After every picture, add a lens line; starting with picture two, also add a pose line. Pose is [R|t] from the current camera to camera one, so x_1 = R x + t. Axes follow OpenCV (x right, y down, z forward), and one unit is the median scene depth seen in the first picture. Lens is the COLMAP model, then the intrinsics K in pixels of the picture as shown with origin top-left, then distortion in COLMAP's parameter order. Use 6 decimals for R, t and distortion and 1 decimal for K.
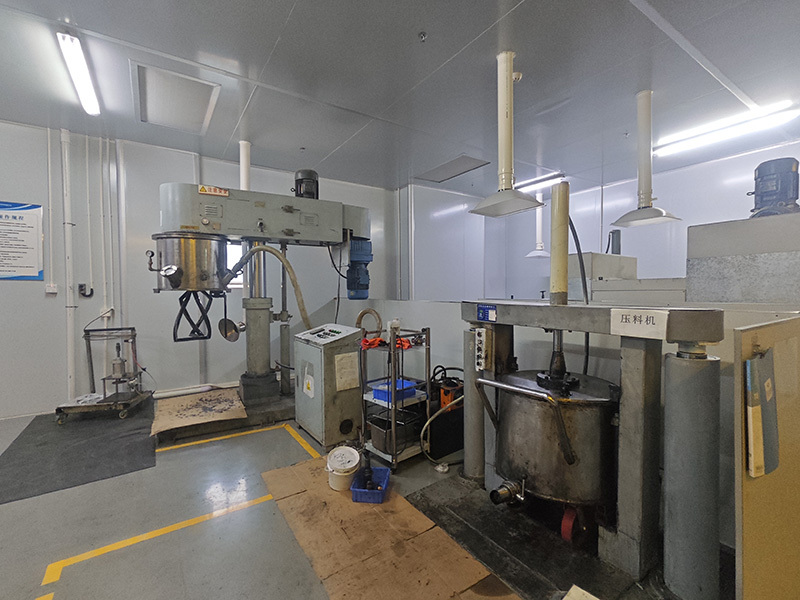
lens RADIAL K [[364.0, 0, 401.5], [0, 364.0, 297.0], [0, 0, 1]] dist [0.002002, 0.003270]
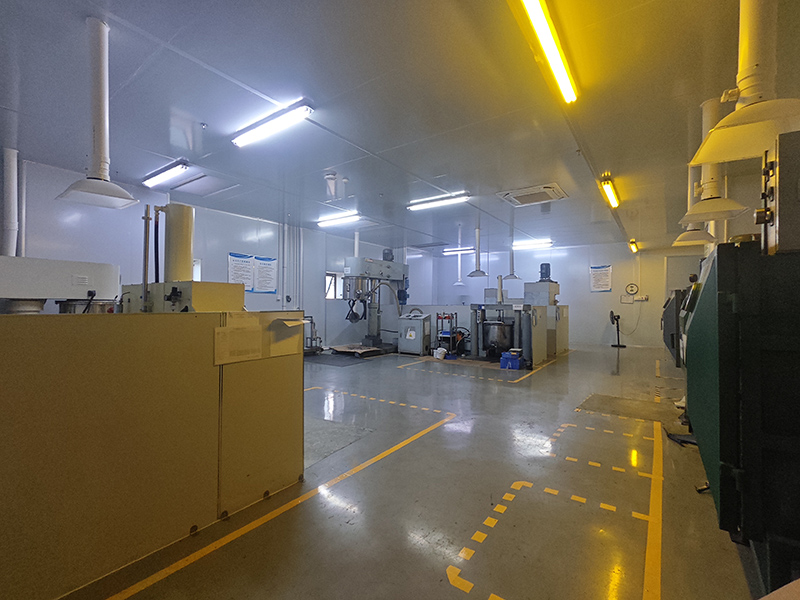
lens RADIAL K [[364.0, 0, 399.0], [0, 364.0, 301.5], [0, 0, 1]] dist [0.002002, 0.003270]
pose [[0.937150, 0.014038, 0.348643, -1.176829], [-0.005283, 0.999647, -0.026050, 0.057670], [-0.348886, 0.022571, 0.936893, -1.400529]]
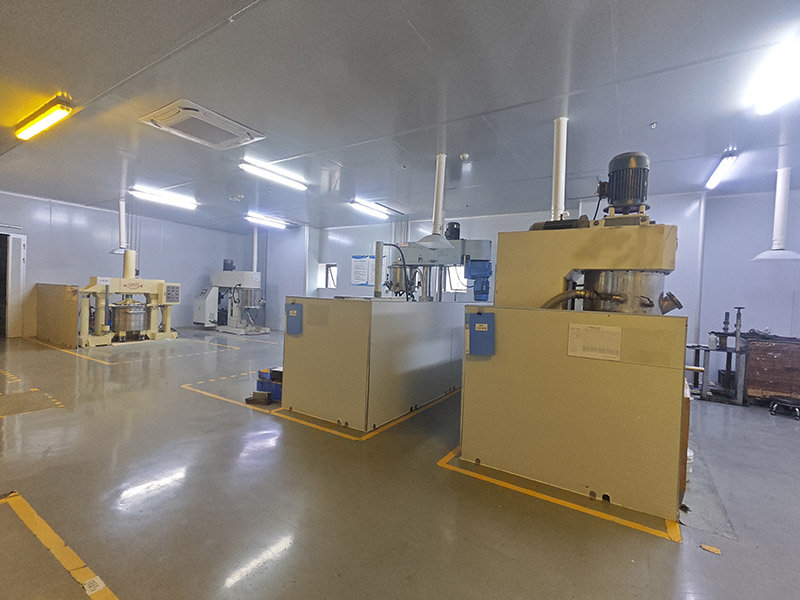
lens RADIAL K [[364.0, 0, 401.9], [0, 364.0, 299.7], [0, 0, 1]] dist [0.002002, 0.003270]
pose [[0.410398, 0.039121, -0.911067, 1.410288], [-0.059471, 0.998101, 0.016070, -0.004357], [0.909965, 0.047587, 0.411946, 0.130652]]
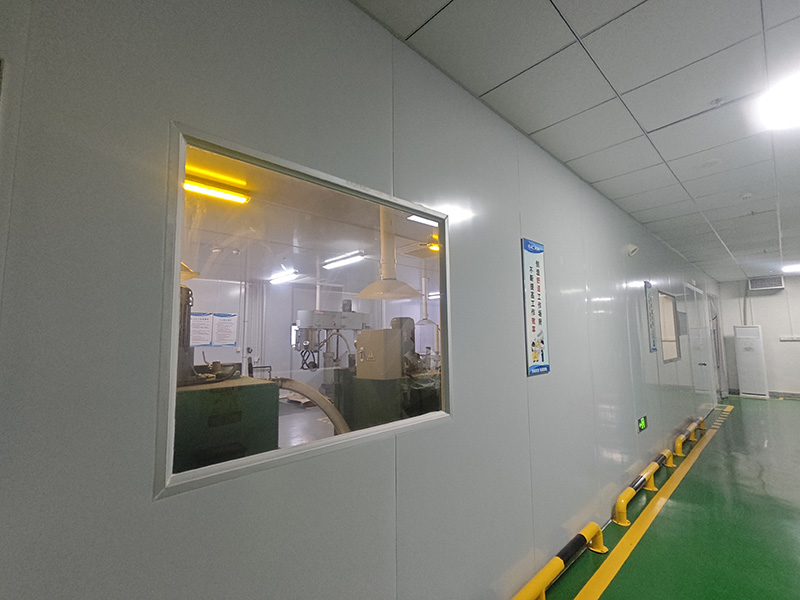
lens RADIAL K [[364.0, 0, 400.2], [0, 364.0, 303.0], [0, 0, 1]] dist [0.002002, 0.003270]
pose [[0.987147, 0.011792, 0.159379, -0.350706], [0.006806, 0.993267, -0.115646, -0.047702], [-0.159669, 0.115245, 0.980420, -1.687237]]
